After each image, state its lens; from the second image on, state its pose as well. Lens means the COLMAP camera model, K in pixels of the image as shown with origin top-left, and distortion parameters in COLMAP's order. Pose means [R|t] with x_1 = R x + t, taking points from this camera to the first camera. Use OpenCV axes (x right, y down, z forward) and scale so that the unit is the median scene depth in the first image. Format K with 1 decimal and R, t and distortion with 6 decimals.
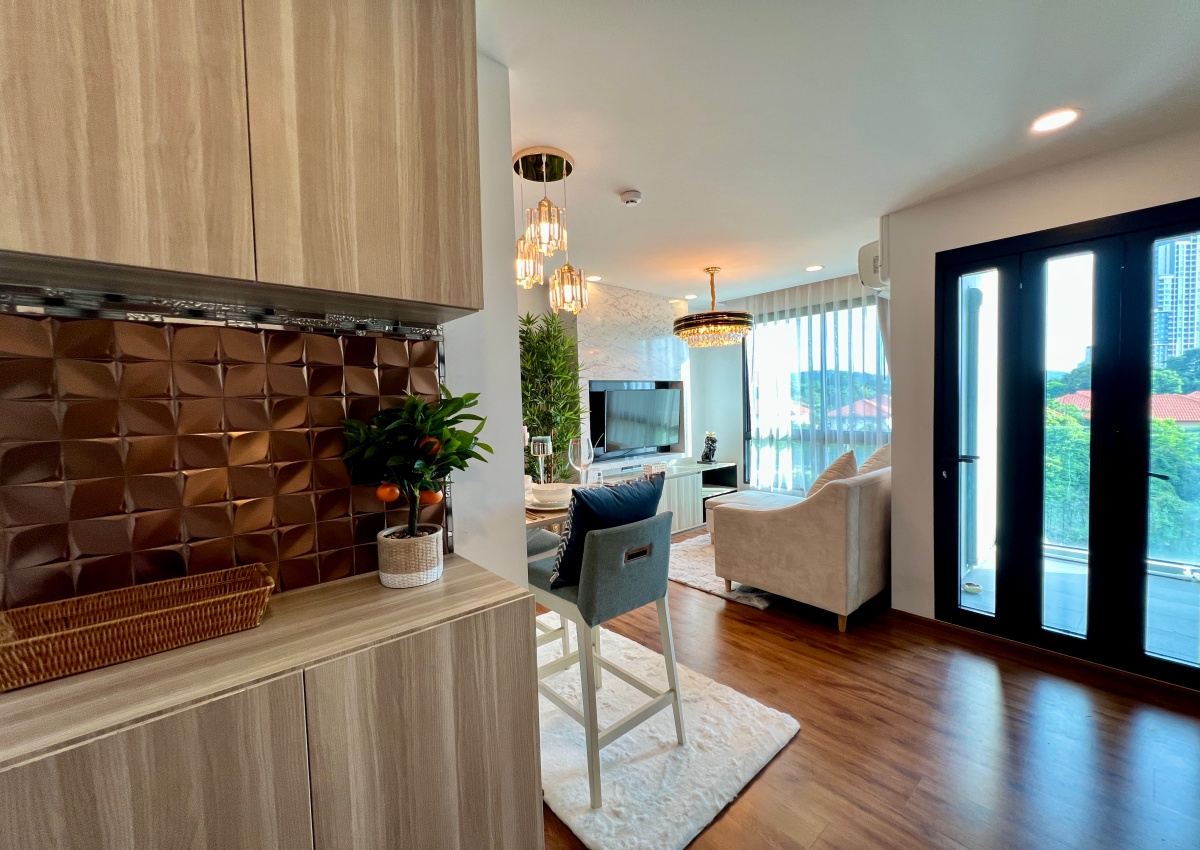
lens RADIAL K [[480.9, 0, 599.7], [0, 480.9, 424.3], [0, 0, 1]] dist [-0.003728, 0.000026]
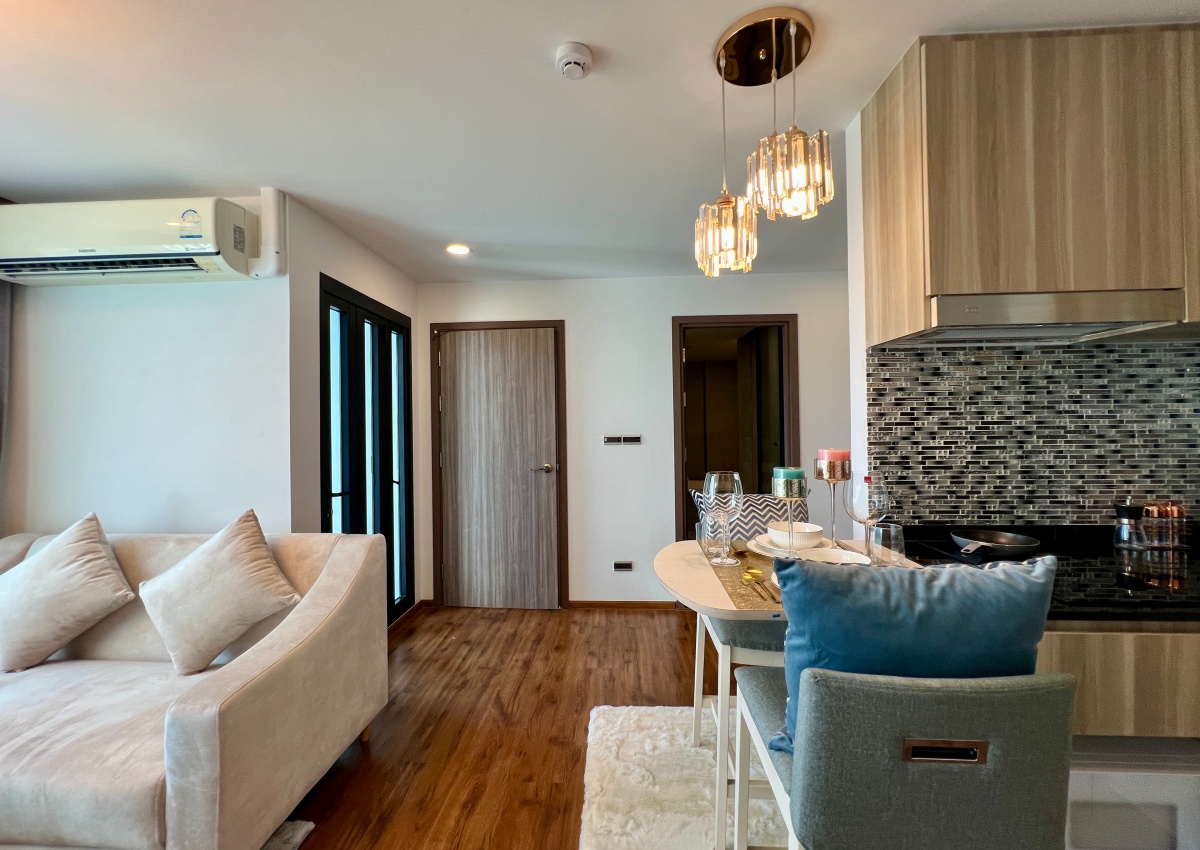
lens RADIAL K [[486.7, 0, 596.4], [0, 486.7, 421.6], [0, 0, 1]] dist [-0.001962, 0.000028]
pose [[-0.717891, 0.045357, 0.694676, -0.252326], [0.064644, 0.997907, 0.001648, -0.033156], [-0.693147, 0.046090, -0.719321, 1.078516]]
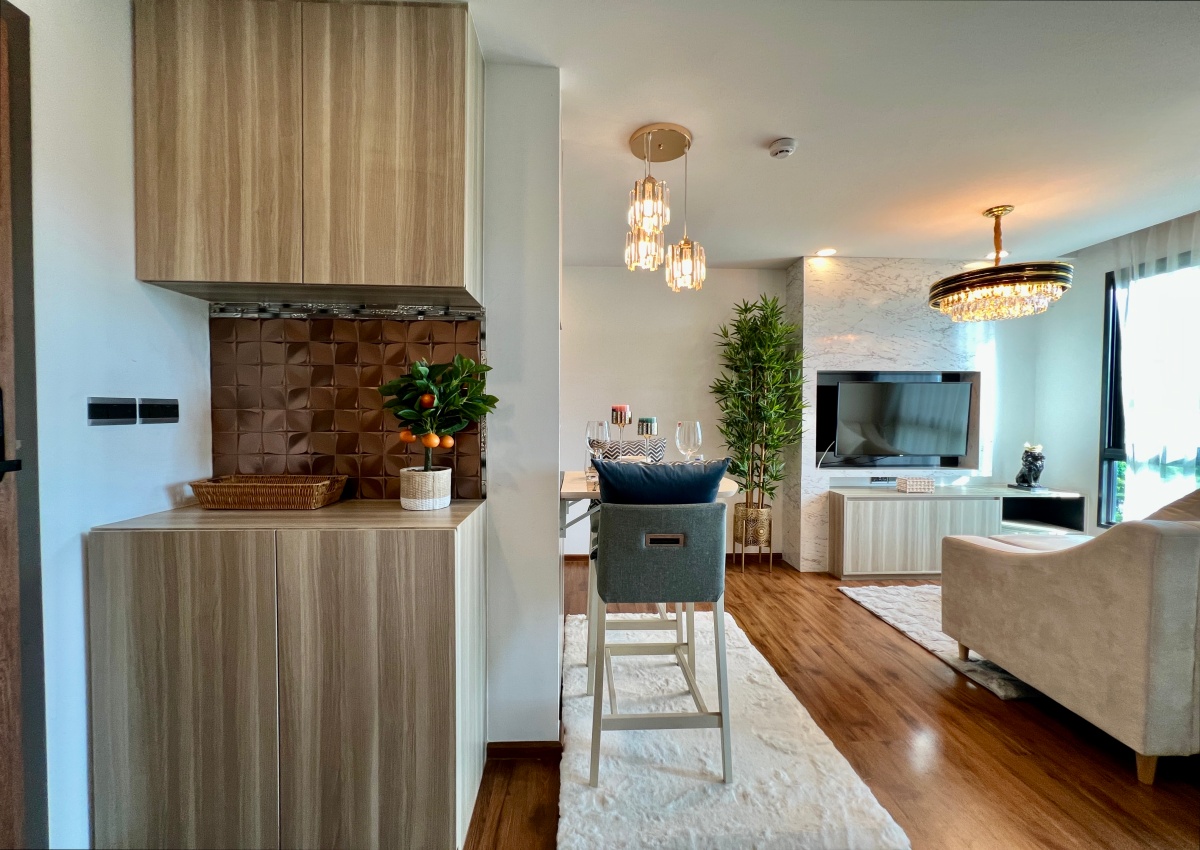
lens RADIAL K [[481.9, 0, 599.7], [0, 481.9, 423.4], [0, 0, 1]] dist [-0.004896, 0.000231]
pose [[0.780729, 0.044356, -0.623294, 0.282782], [-0.053430, 0.998563, 0.004137, 0.027099], [0.622582, 0.030073, 0.781977, 0.106975]]
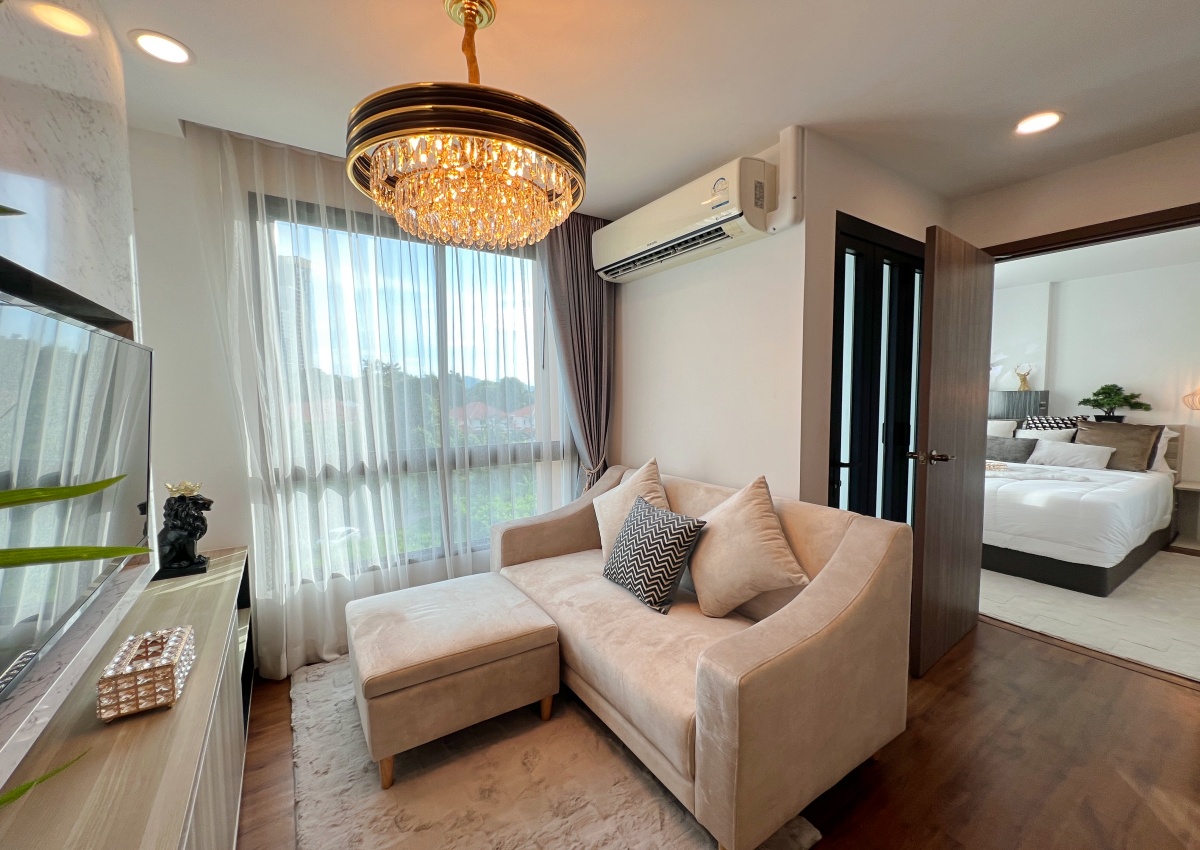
lens RADIAL K [[480.6, 0, 600.0], [0, 480.6, 425.0], [0, 0, 1]] dist [-0.002679, 0.000058]
pose [[0.126812, -0.036481, 0.991256, -0.126215], [0.046100, 0.998460, 0.030848, -0.035694], [-0.990855, 0.041785, 0.128298, 1.068832]]
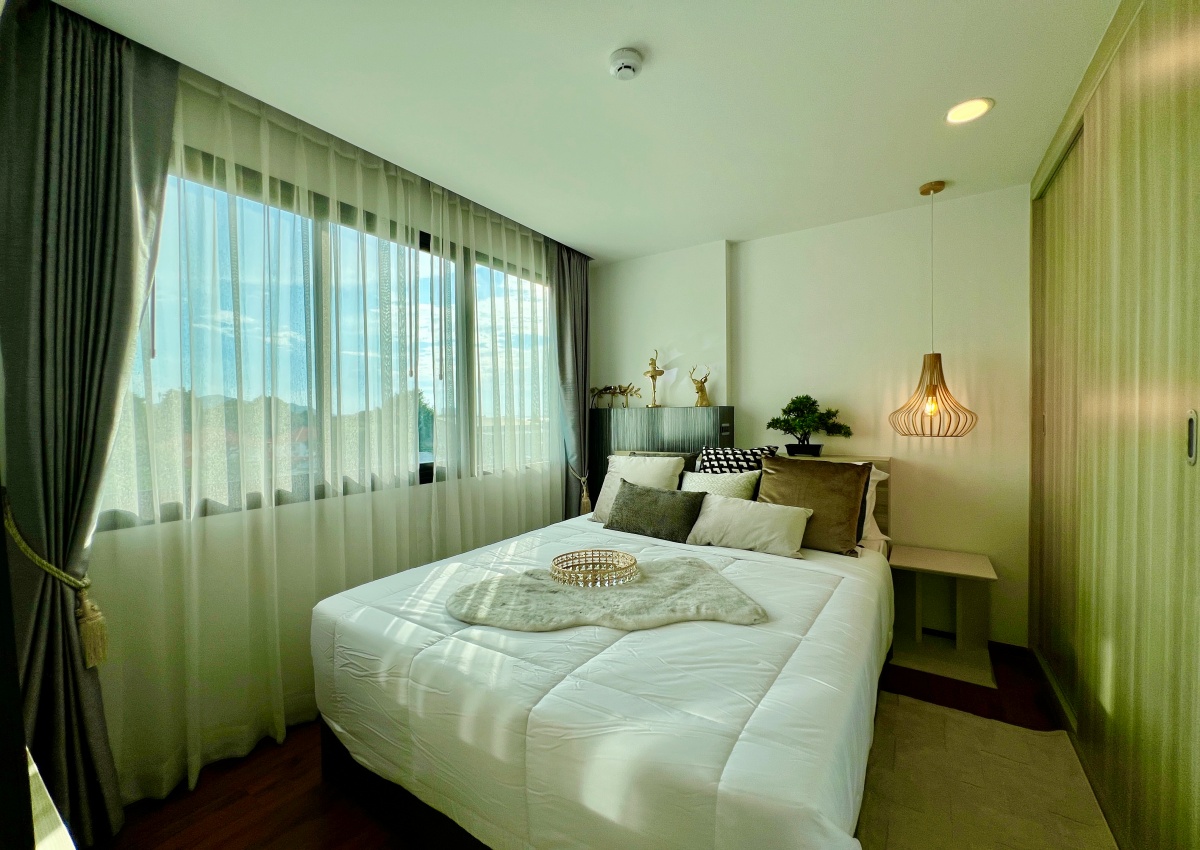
lens RADIAL K [[481.9, 0, 599.7], [0, 481.9, 423.4], [0, 0, 1]] dist [-0.004896, 0.000231]
pose [[-0.271815, 0.011552, 0.962280, 0.702045], [0.058959, 0.998249, 0.004670, -0.017520], [-0.960542, 0.058004, -0.272020, 0.369461]]
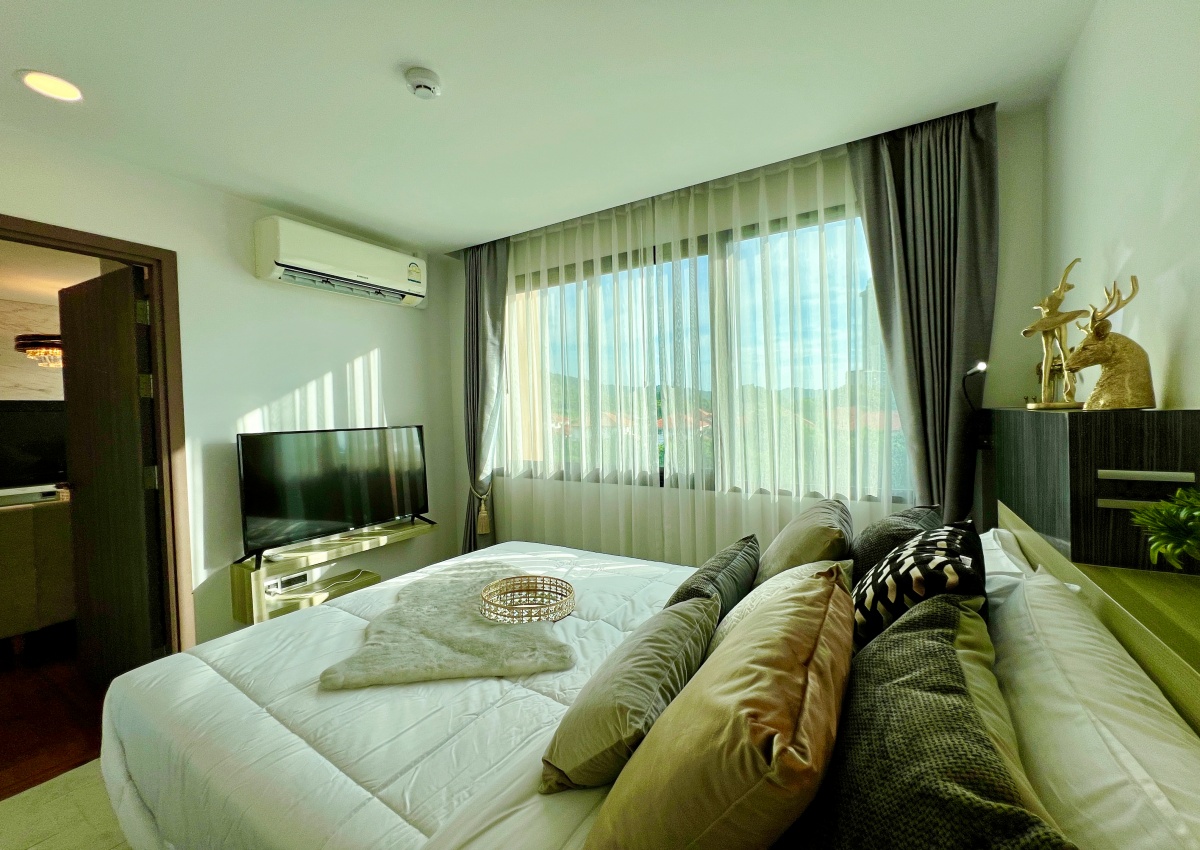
lens RADIAL K [[481.9, 0, 599.7], [0, 481.9, 423.4], [0, 0, 1]] dist [-0.004896, 0.000231]
pose [[0.950743, -0.003042, 0.309965, 1.185834], [0.010995, 0.999654, -0.023916, -0.023165], [-0.309785, 0.026146, 0.950447, -0.329039]]
